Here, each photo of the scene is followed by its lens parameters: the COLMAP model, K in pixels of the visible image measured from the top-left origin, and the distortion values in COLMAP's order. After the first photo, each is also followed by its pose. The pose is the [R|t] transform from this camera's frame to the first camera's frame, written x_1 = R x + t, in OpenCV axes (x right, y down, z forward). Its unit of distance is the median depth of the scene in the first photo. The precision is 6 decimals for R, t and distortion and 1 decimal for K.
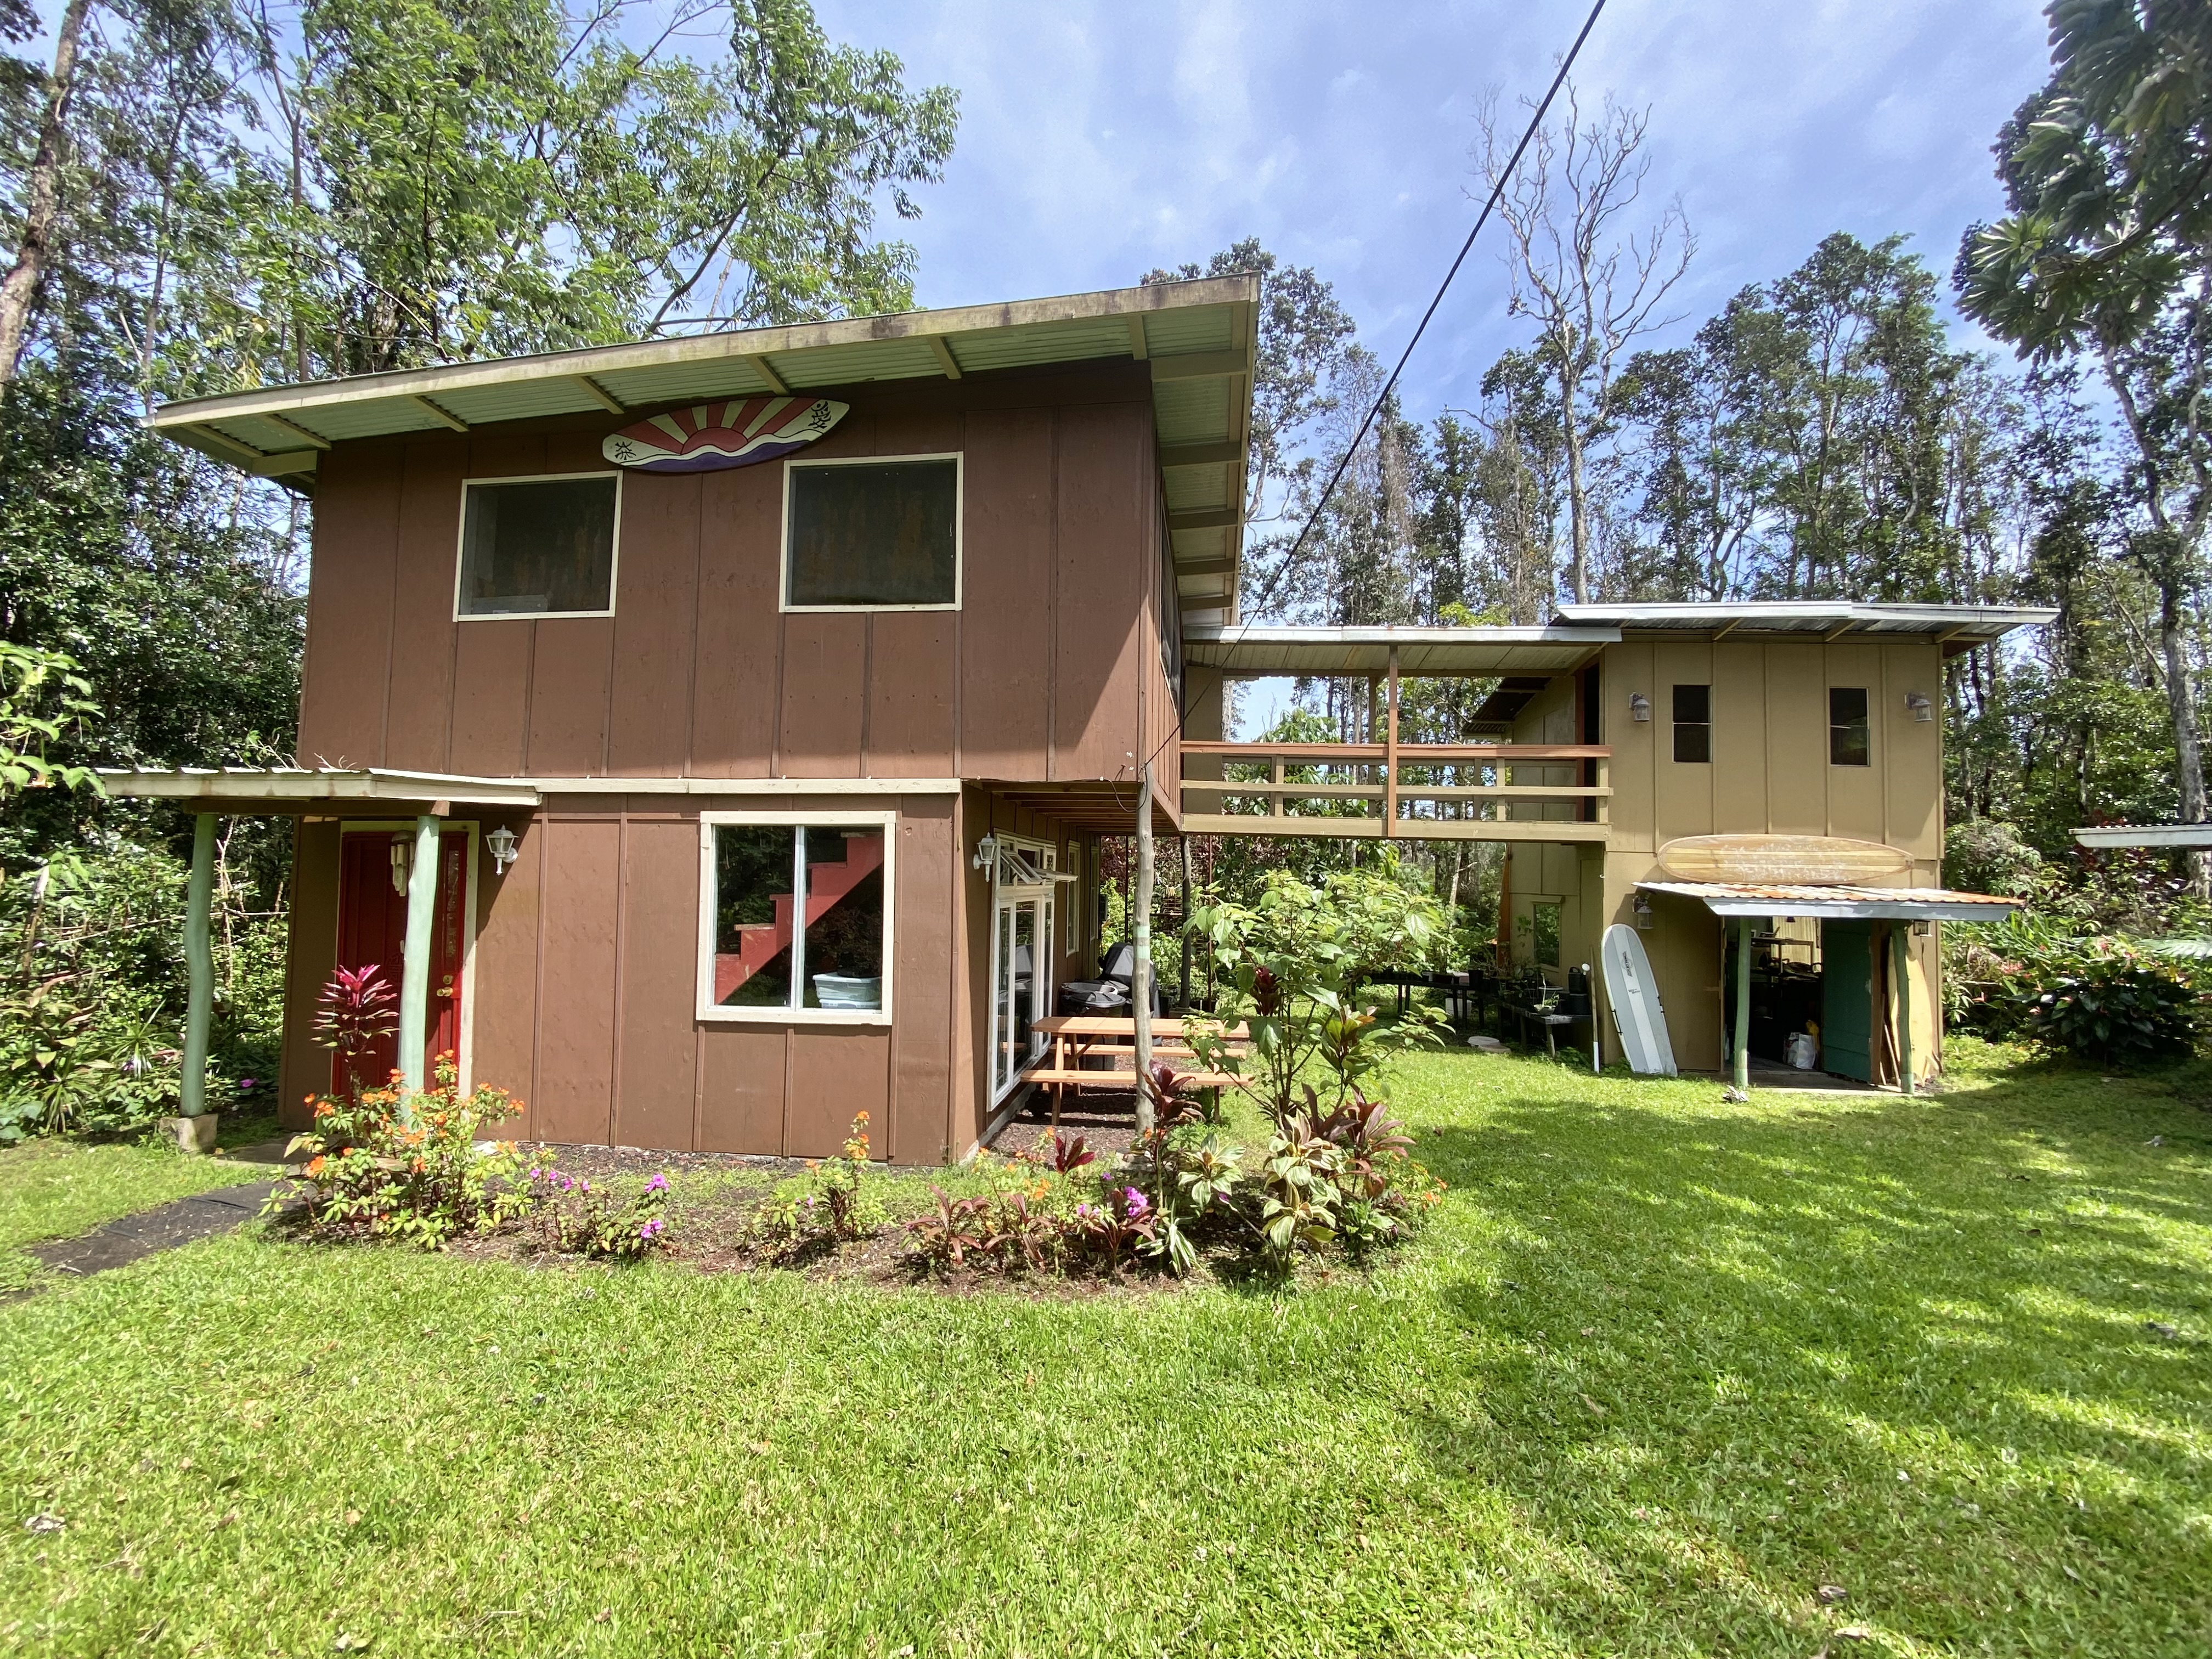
lens RADIAL K [[888.9, 0, 1120.4], [0, 888.9, 835.0], [0, 0, 1]] dist [0.018883, -0.018347]
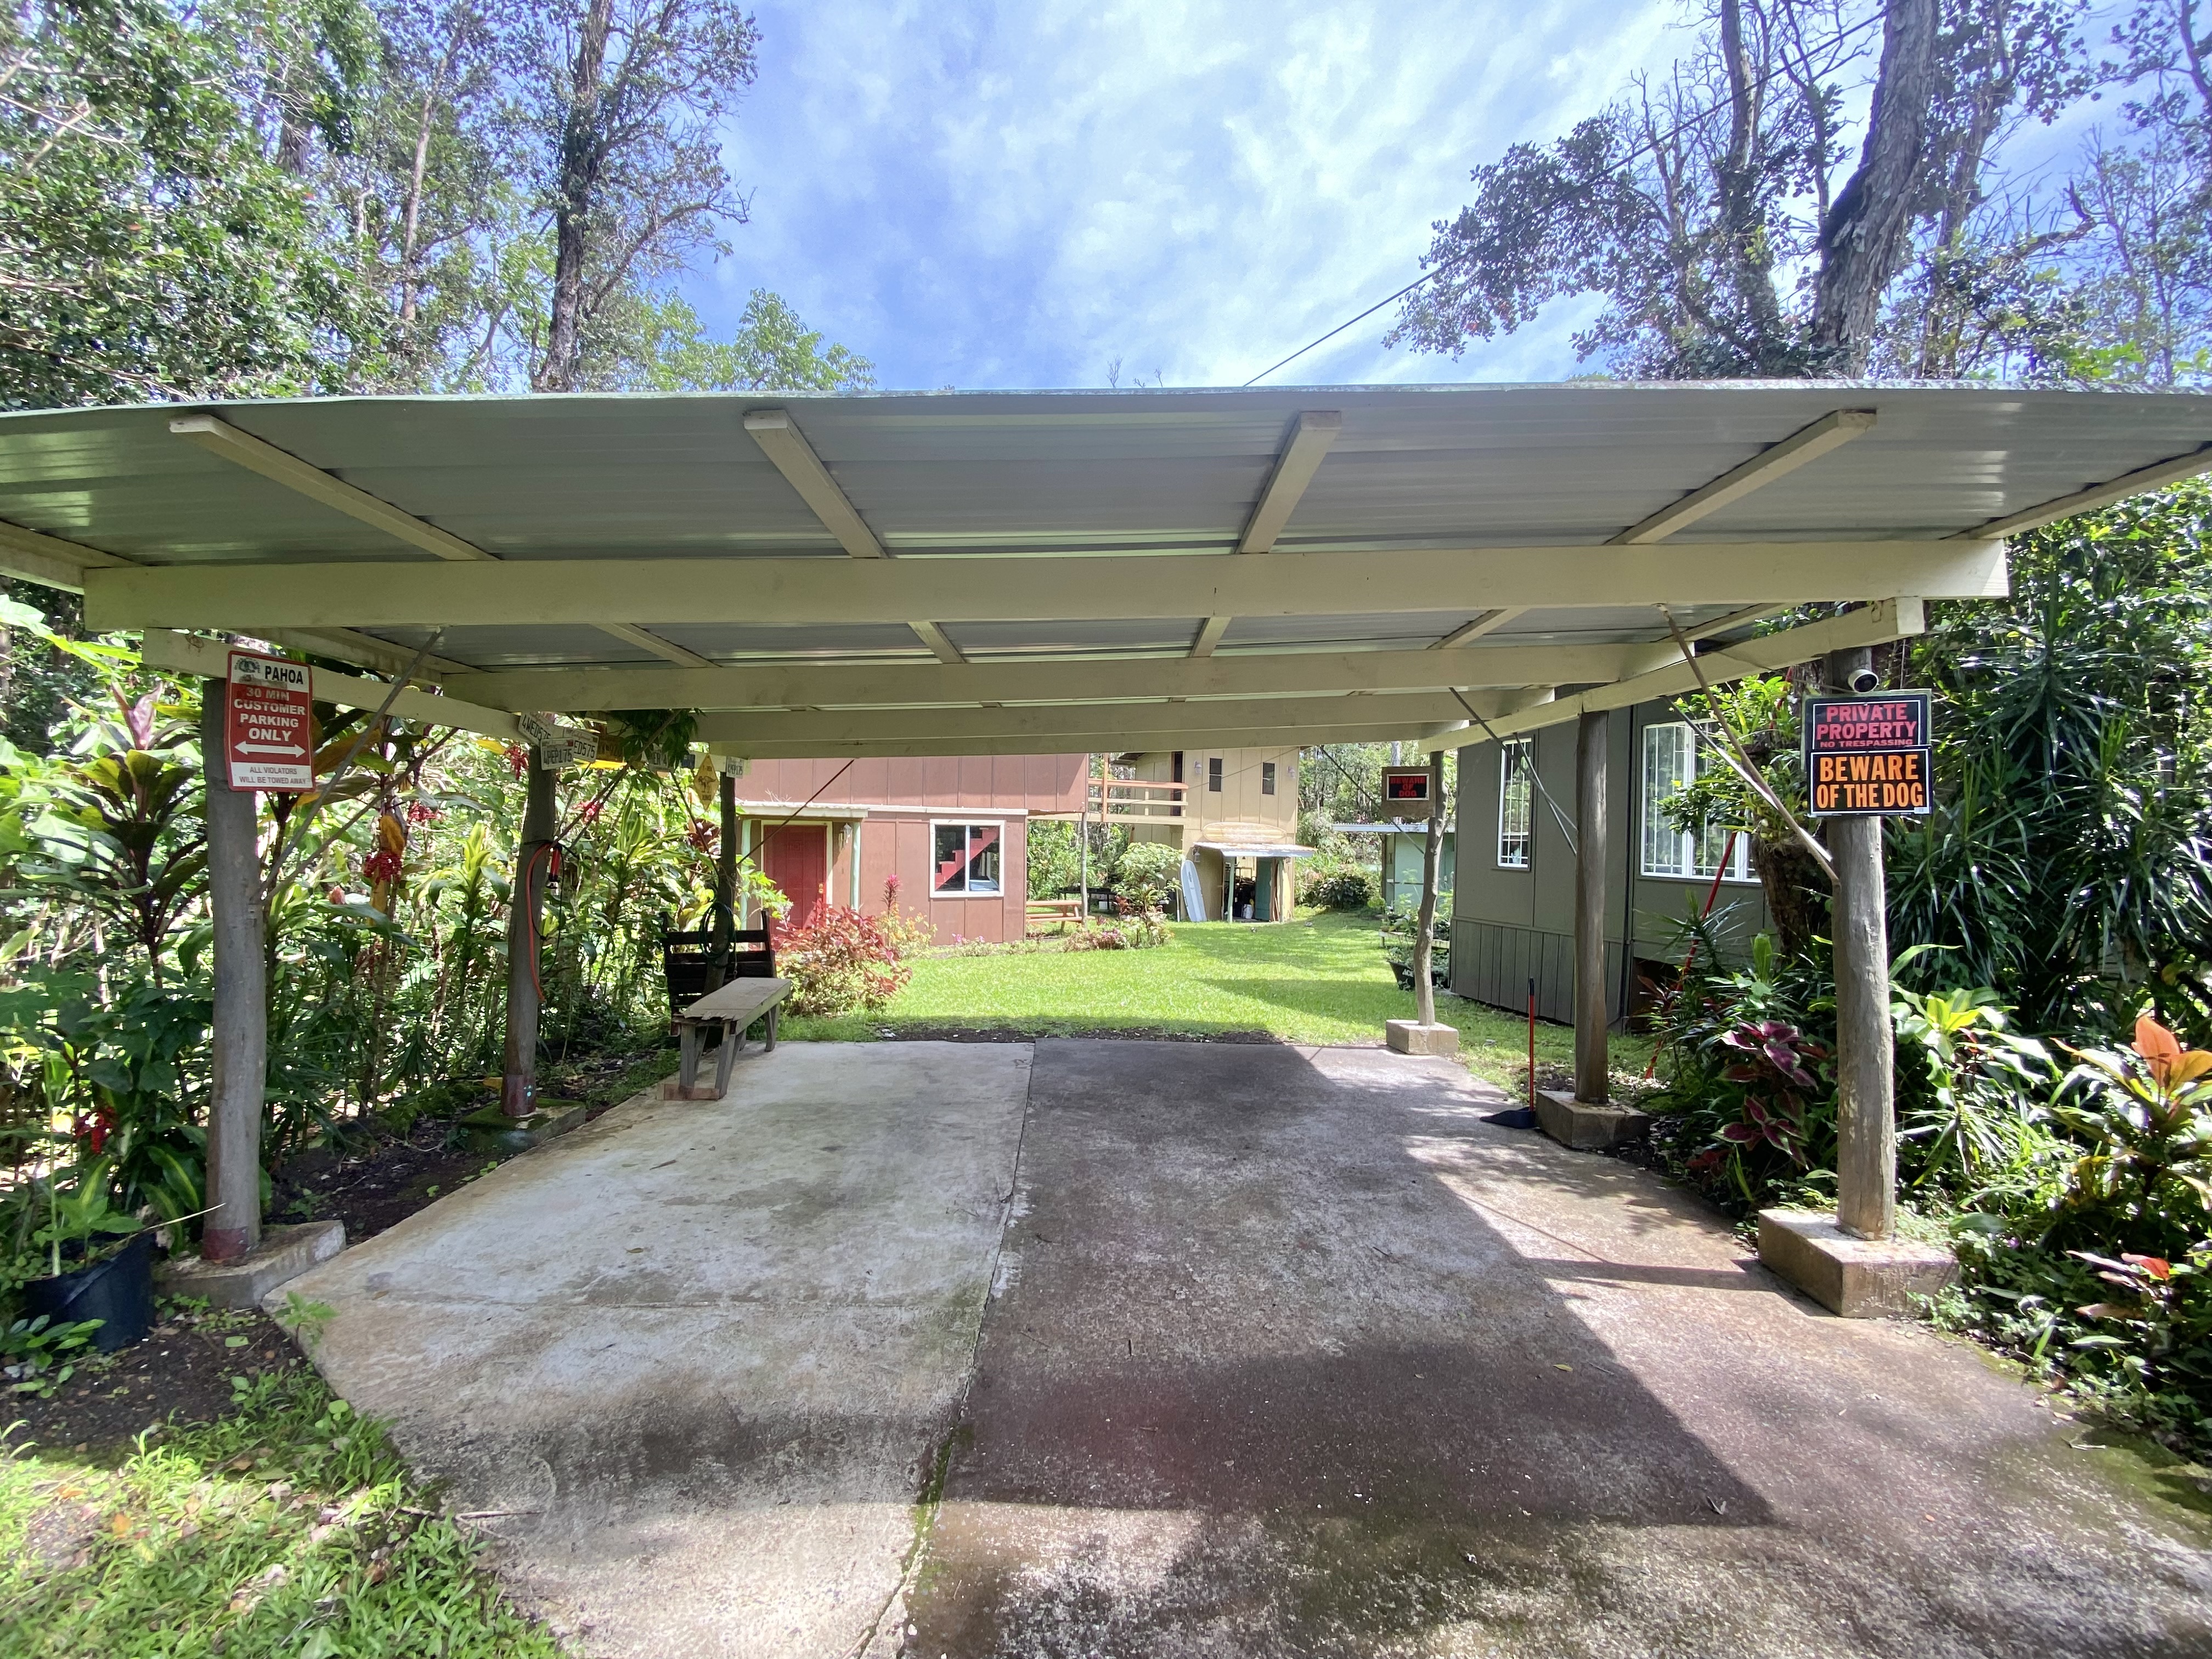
lens RADIAL K [[888.9, 0, 1120.4], [0, 888.9, 835.0], [0, 0, 1]] dist [0.018883, -0.018347]
pose [[0.864587, 0.002459, 0.502477, -1.287361], [-0.029485, 0.998513, 0.045846, -0.115738], [-0.501617, -0.054454, 0.863374, -1.545440]]
